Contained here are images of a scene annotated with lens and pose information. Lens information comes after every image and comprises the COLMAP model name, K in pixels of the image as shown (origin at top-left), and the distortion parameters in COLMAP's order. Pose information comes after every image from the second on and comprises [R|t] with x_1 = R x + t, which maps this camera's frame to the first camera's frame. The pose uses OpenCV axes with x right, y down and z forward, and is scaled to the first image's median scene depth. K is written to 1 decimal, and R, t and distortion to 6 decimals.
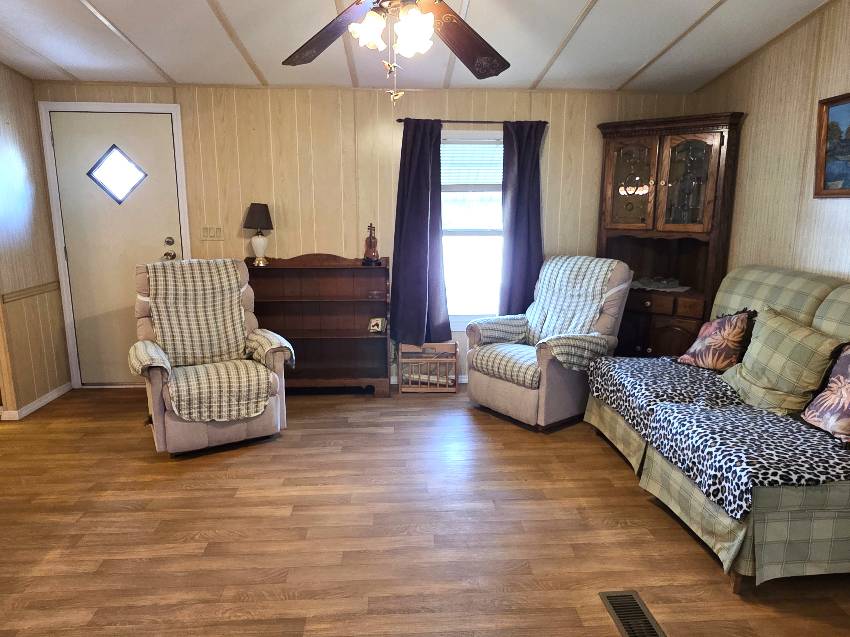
lens RADIAL K [[581.8, 0, 421.1], [0, 581.8, 326.0], [0, 0, 1]] dist [-0.001517, 0.001485]
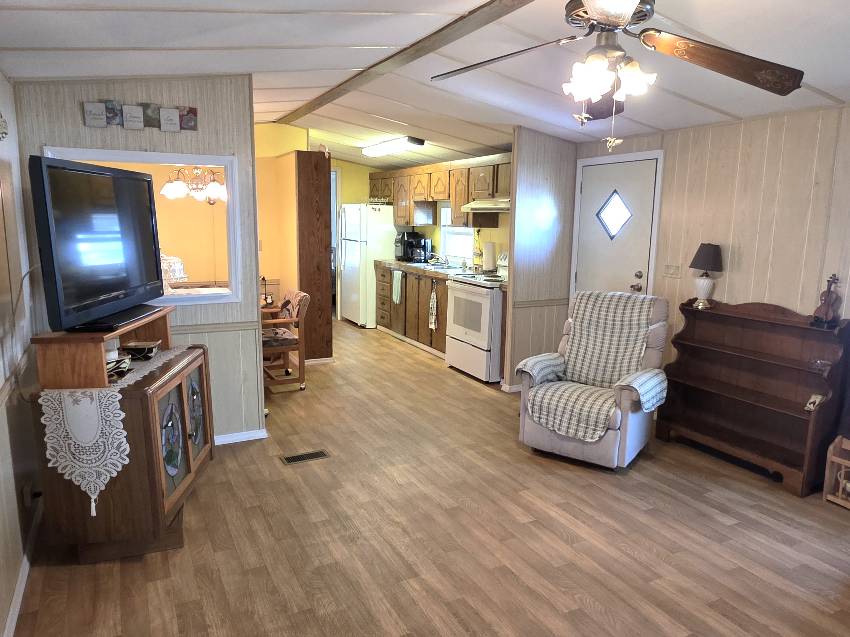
lens RADIAL K [[591.6, 0, 425.0], [0, 591.6, 318.5], [0, 0, 1]] dist [0.002587, 0.000242]
pose [[0.400784, 0.150000, -0.903810, 0.477605], [-0.205761, 0.976042, 0.070745, -0.070320], [0.892768, 0.157615, 0.422046, 0.213837]]
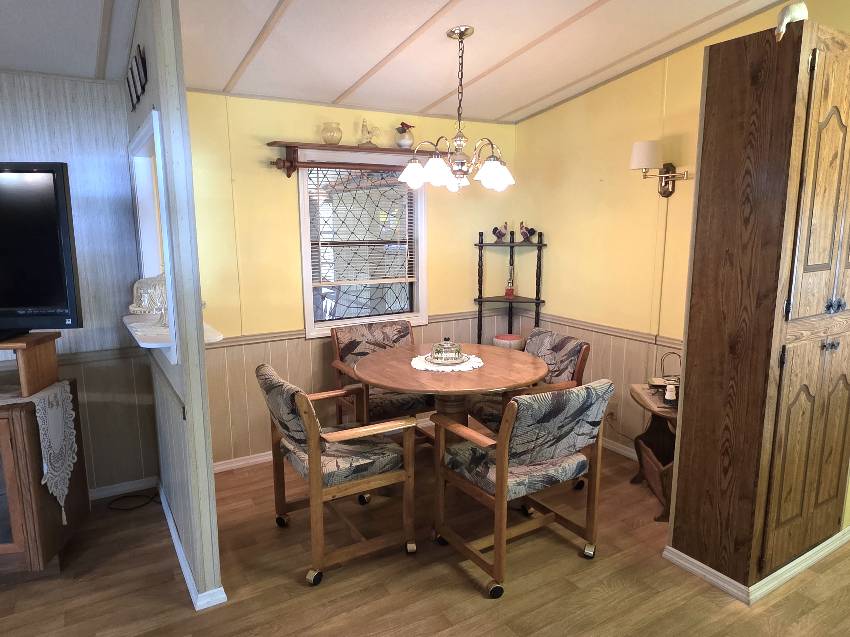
lens RADIAL K [[571.9, 0, 425.1], [0, 571.9, 324.0], [0, 0, 1]] dist [-0.001041, -0.000095]
pose [[-0.883341, 0.078555, -0.462101, -0.581476], [-0.101509, 0.930401, 0.352207, -0.234967], [0.457607, 0.358027, -0.813887, 0.957820]]
